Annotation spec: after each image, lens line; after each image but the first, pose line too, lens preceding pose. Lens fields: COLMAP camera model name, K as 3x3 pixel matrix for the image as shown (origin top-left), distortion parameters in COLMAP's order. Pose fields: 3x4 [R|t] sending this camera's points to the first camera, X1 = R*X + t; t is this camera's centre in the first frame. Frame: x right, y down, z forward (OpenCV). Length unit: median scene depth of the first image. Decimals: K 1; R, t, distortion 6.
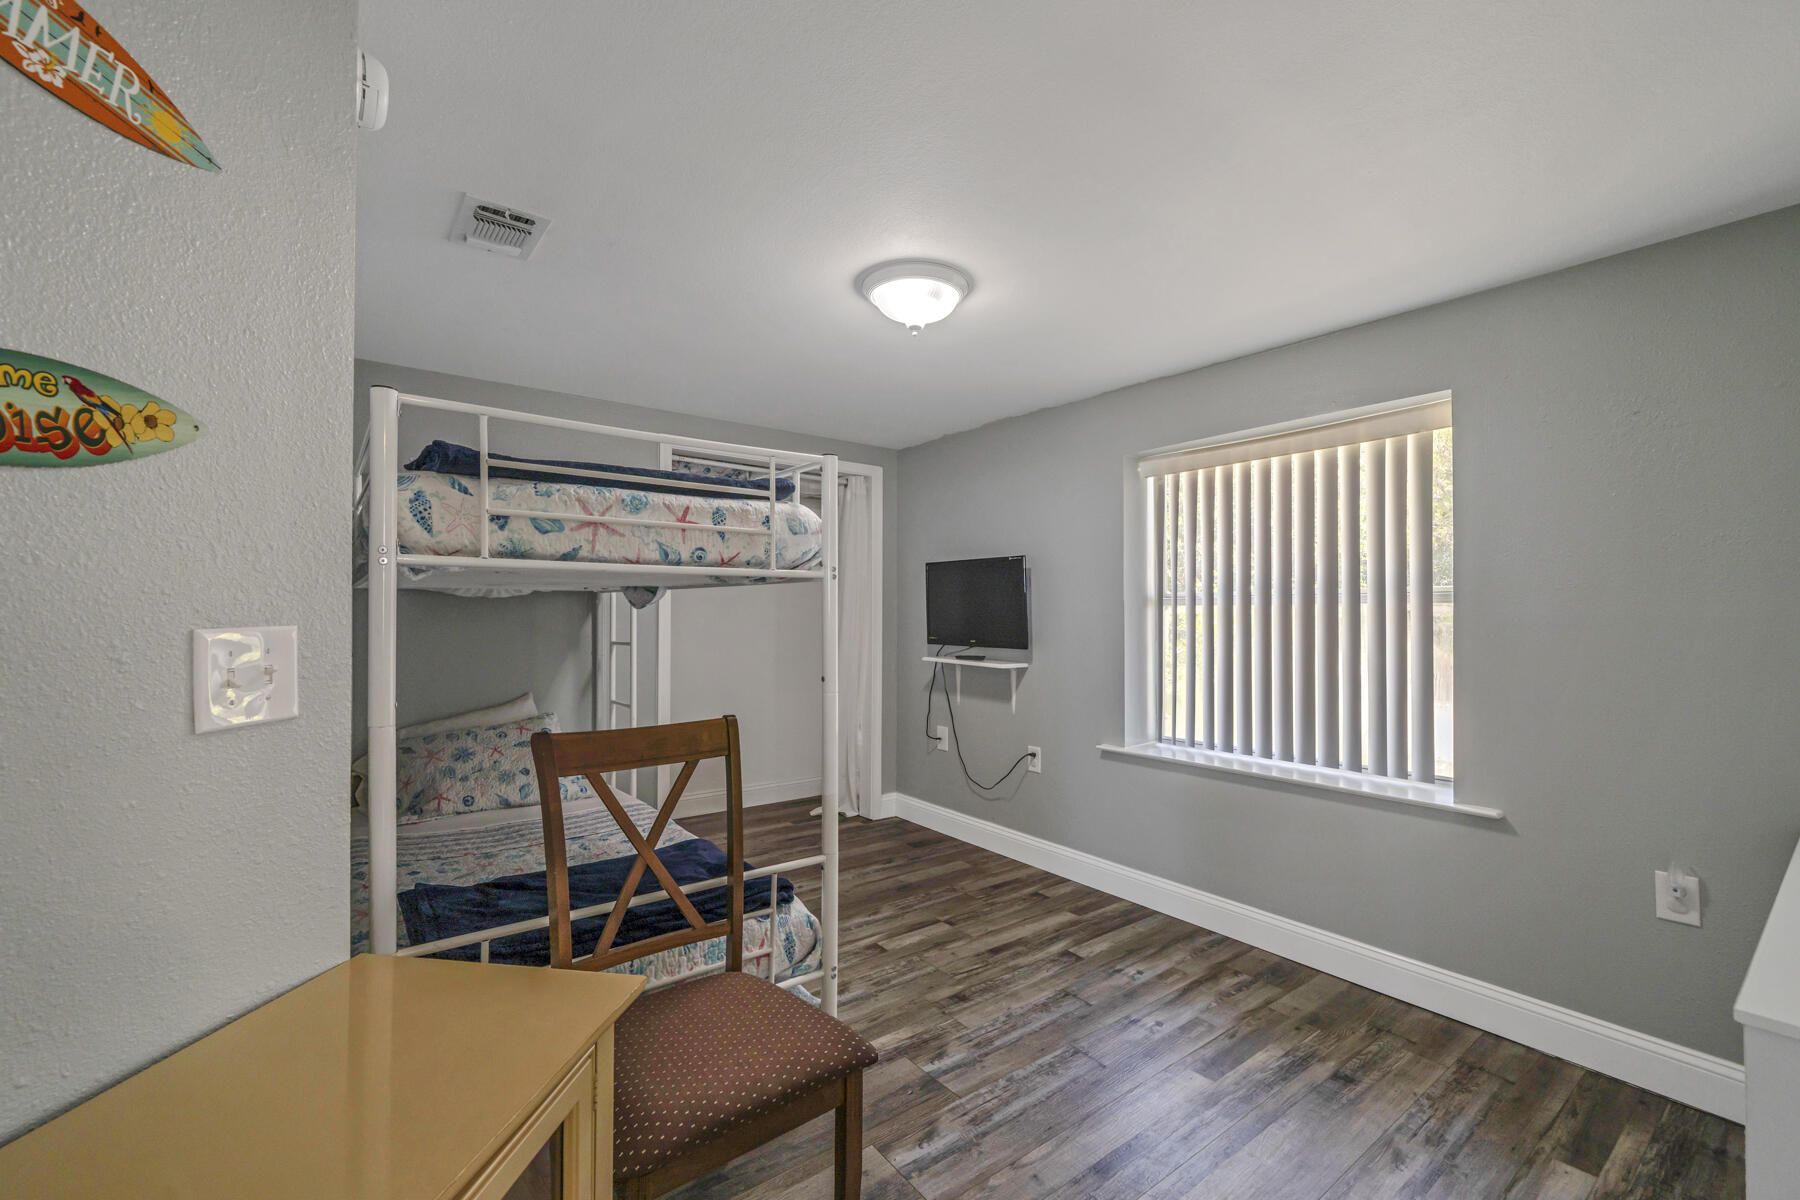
lens RADIAL K [[732.6, 0, 893.1], [0, 732.6, 603.8], [0, 0, 1]] dist [0.002962, 0.000067]
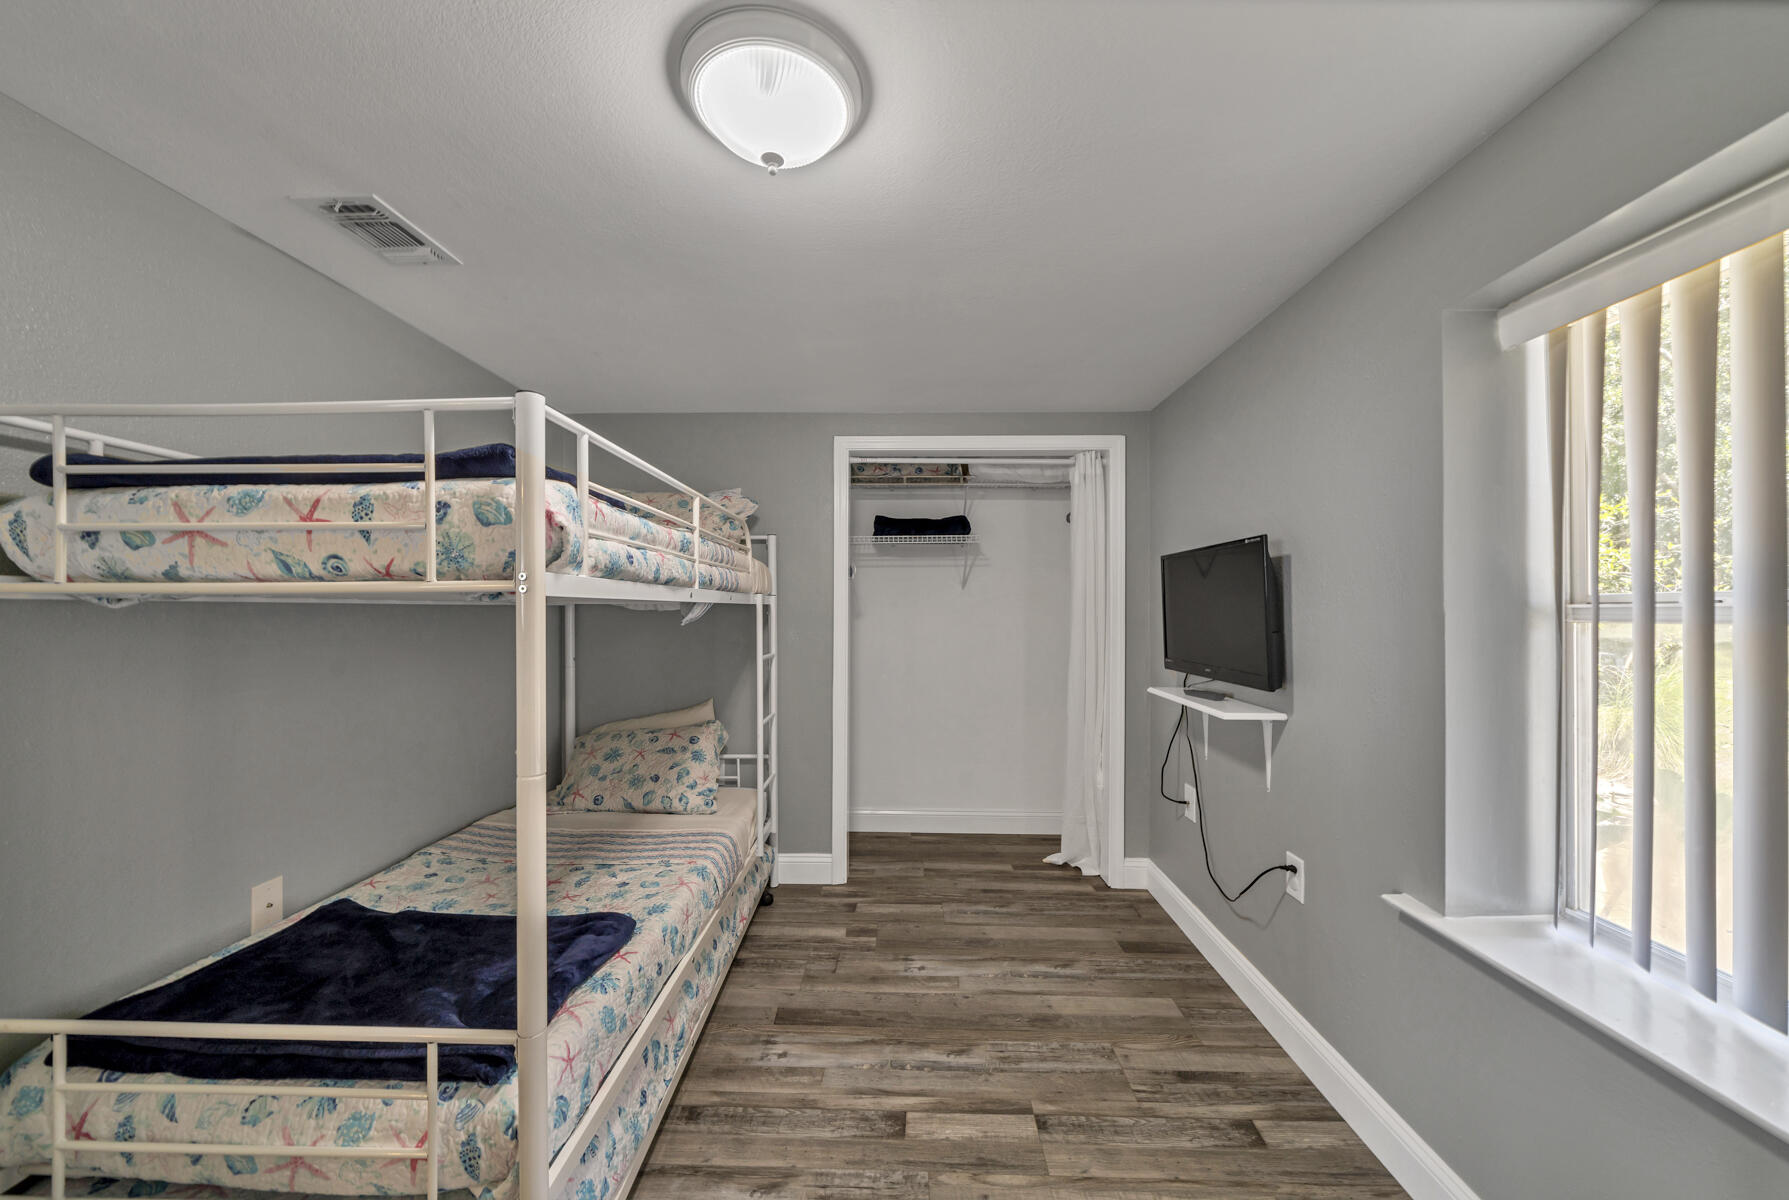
lens RADIAL K [[627.4, 0, 891.3], [0, 627.4, 610.6], [0, 0, 1]] dist [-0.007027, 0.000561]
pose [[0.783912, -0.004666, -0.620854, 0.338438], [0.009911, 0.999938, 0.005000, -0.012818], [0.620792, -0.010073, 0.783910, 0.543023]]
